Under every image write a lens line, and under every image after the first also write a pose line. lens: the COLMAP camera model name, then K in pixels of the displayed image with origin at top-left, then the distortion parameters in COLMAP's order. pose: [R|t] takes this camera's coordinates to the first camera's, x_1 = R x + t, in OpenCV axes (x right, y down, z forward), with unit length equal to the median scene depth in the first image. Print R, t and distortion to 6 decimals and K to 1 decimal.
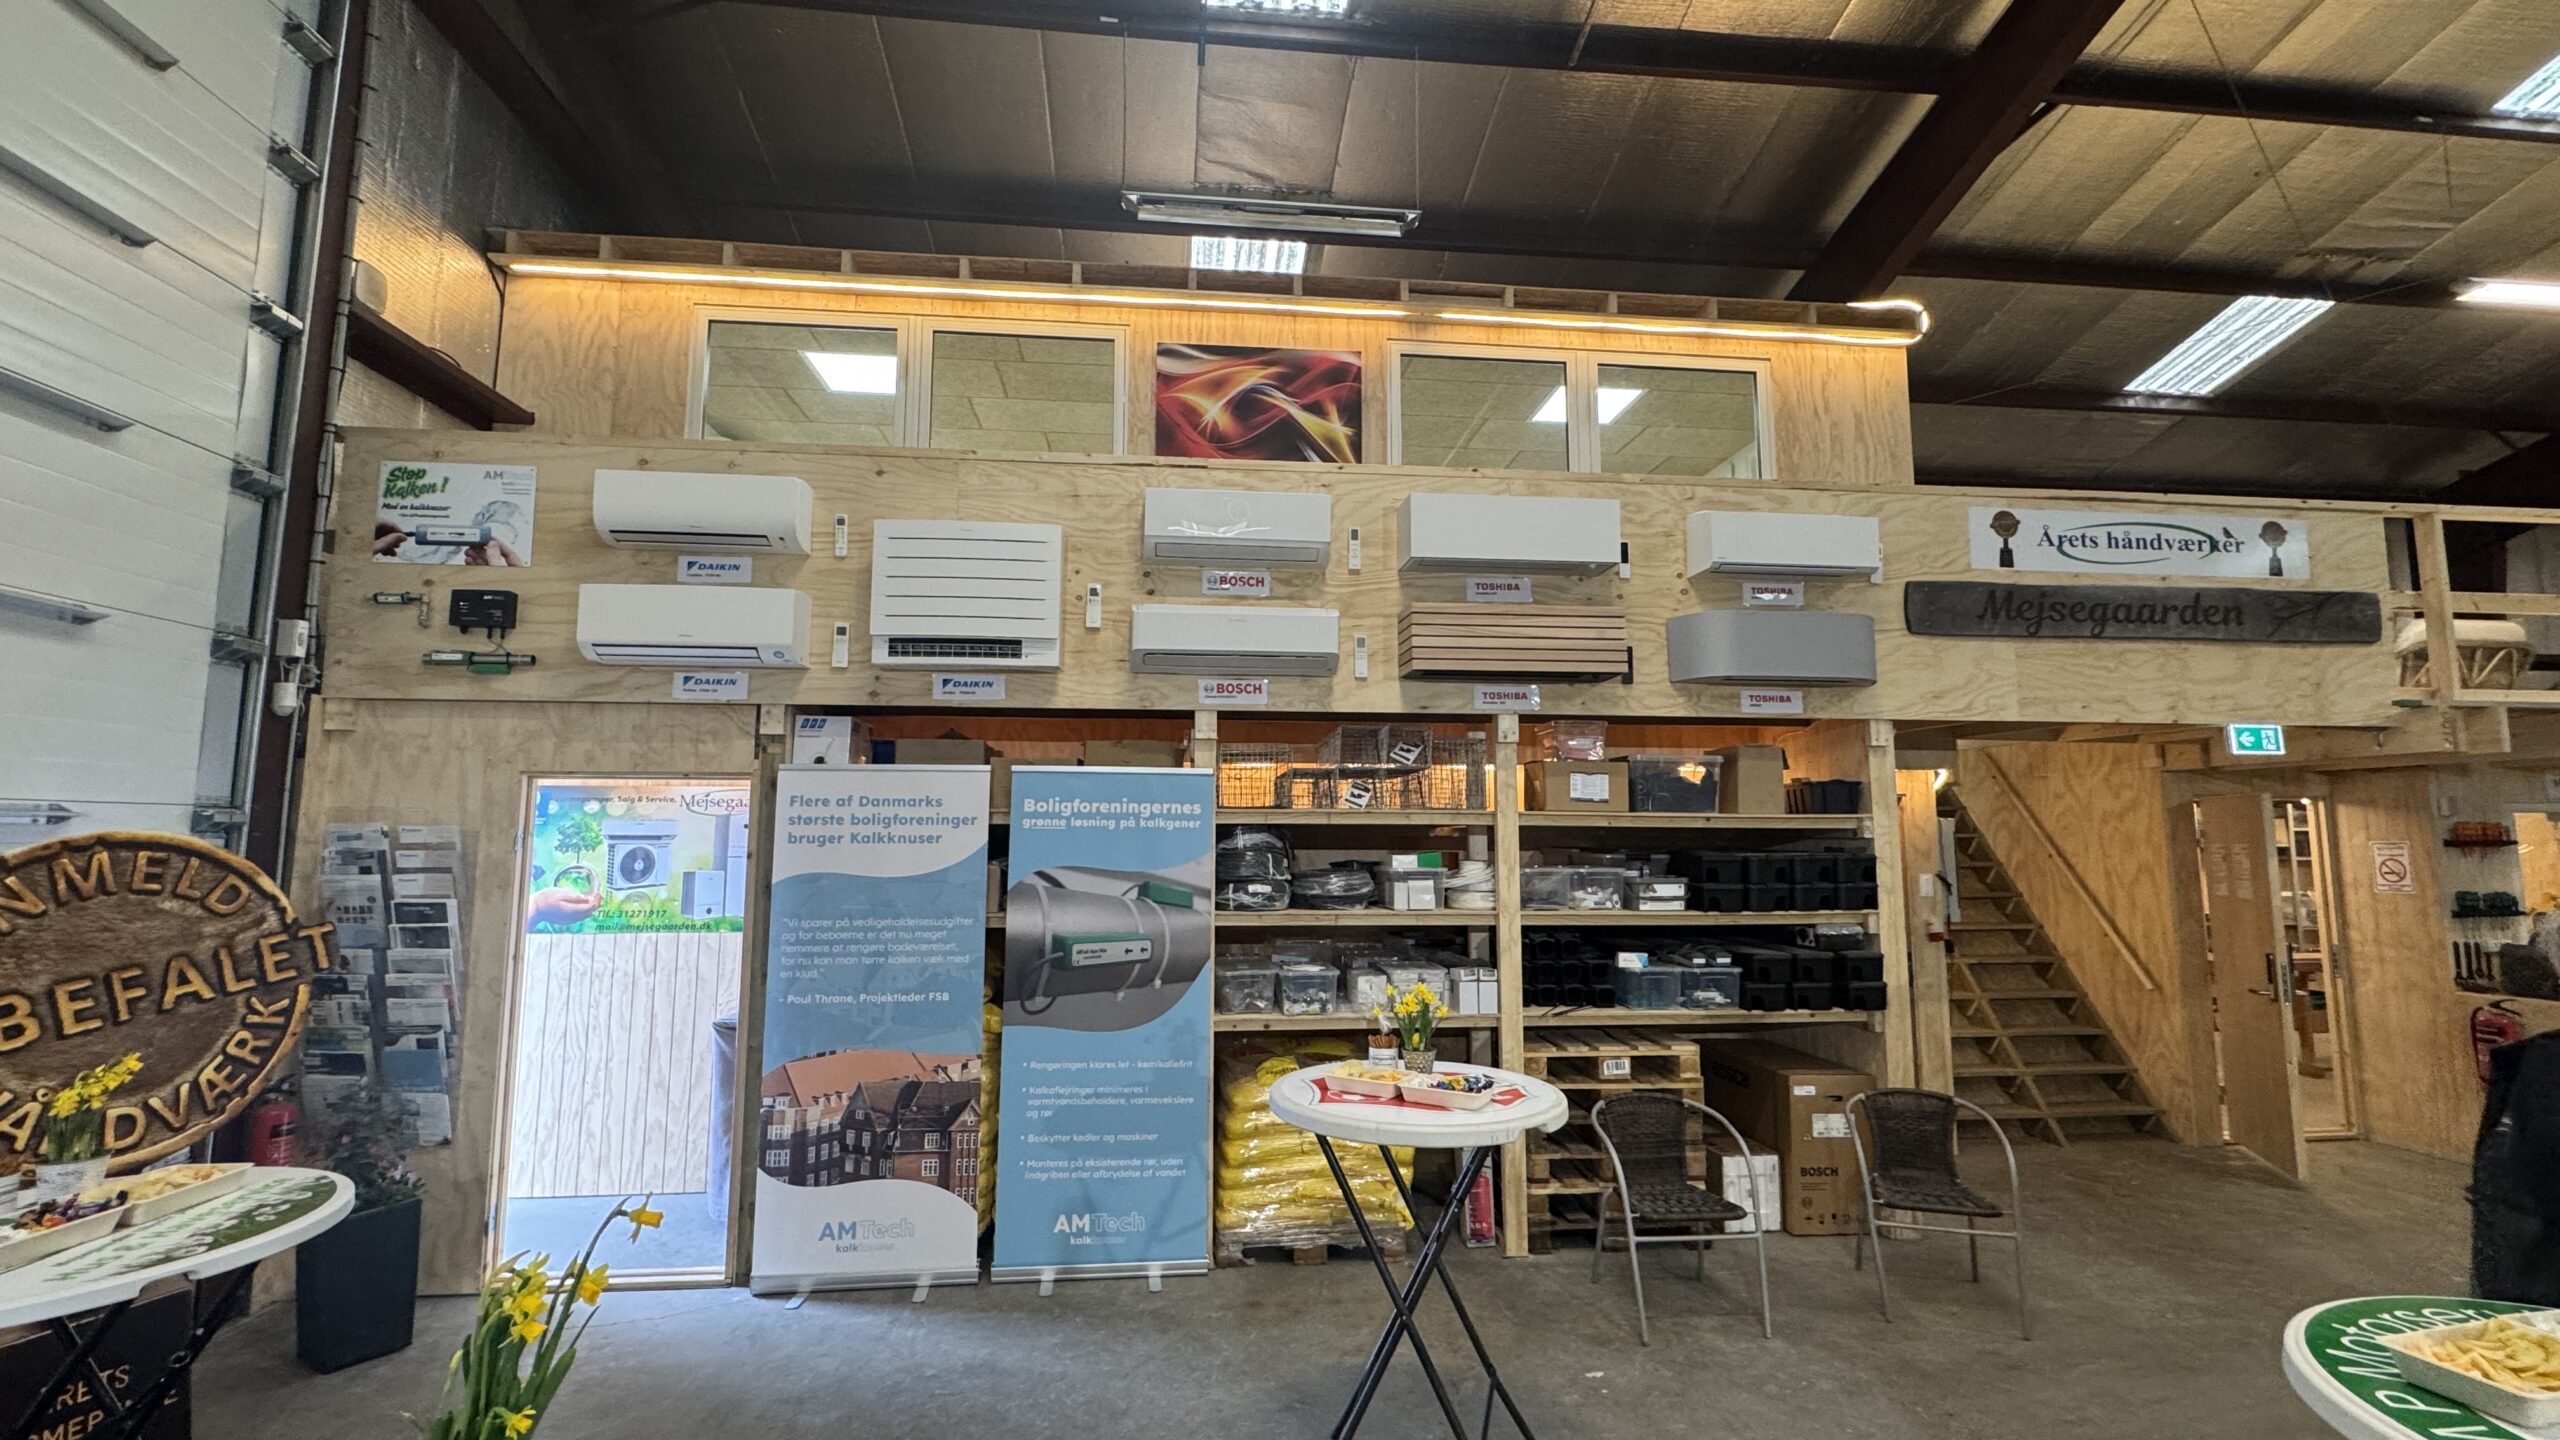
lens RADIAL K [[1090.3, 0, 1280.2], [0, 1090.3, 713.8], [0, 0, 1]] dist [-0.000225, 0.000006]
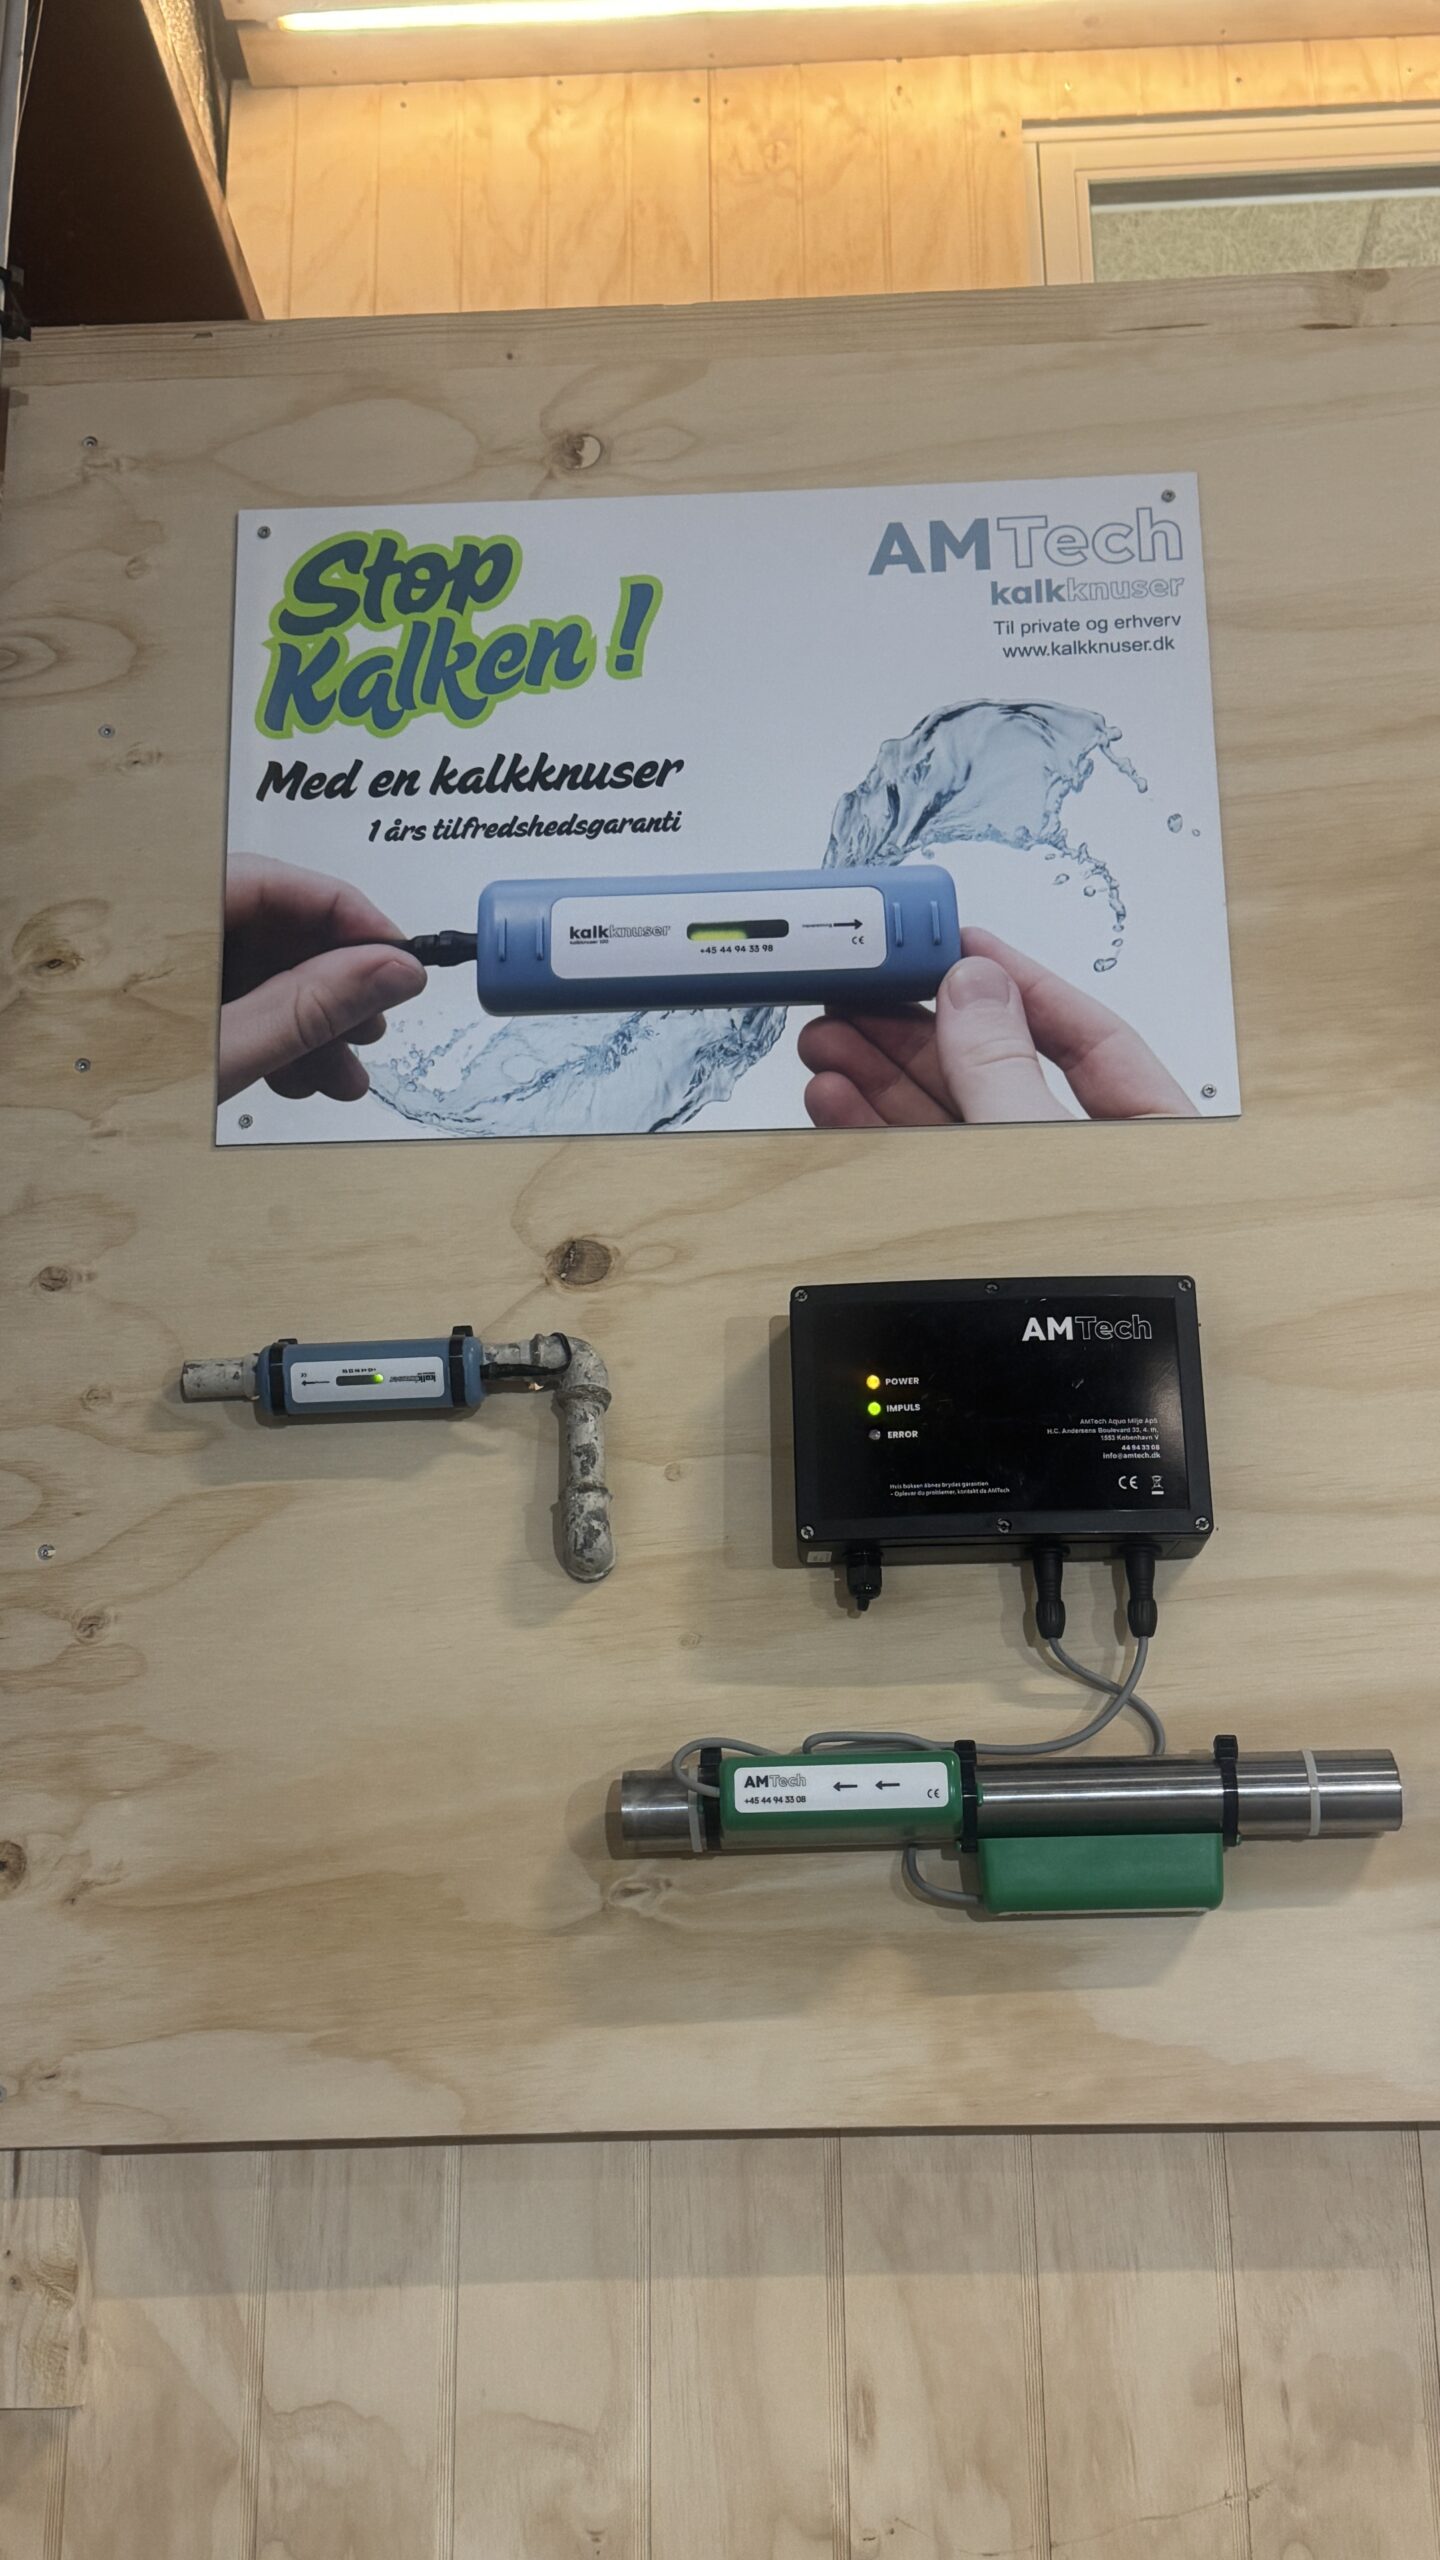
lens RADIAL K [[2852.0, 0, 720.6], [0, 2852.0, 1279.1], [0, 0, 1]] dist [0.125456, 0.000000]
pose [[0.987093, -0.066756, -0.145574, -0.707633], [0.033561, 0.975024, -0.219548, -0.035955], [0.156595, 0.211829, 0.964680, 0.644441]]
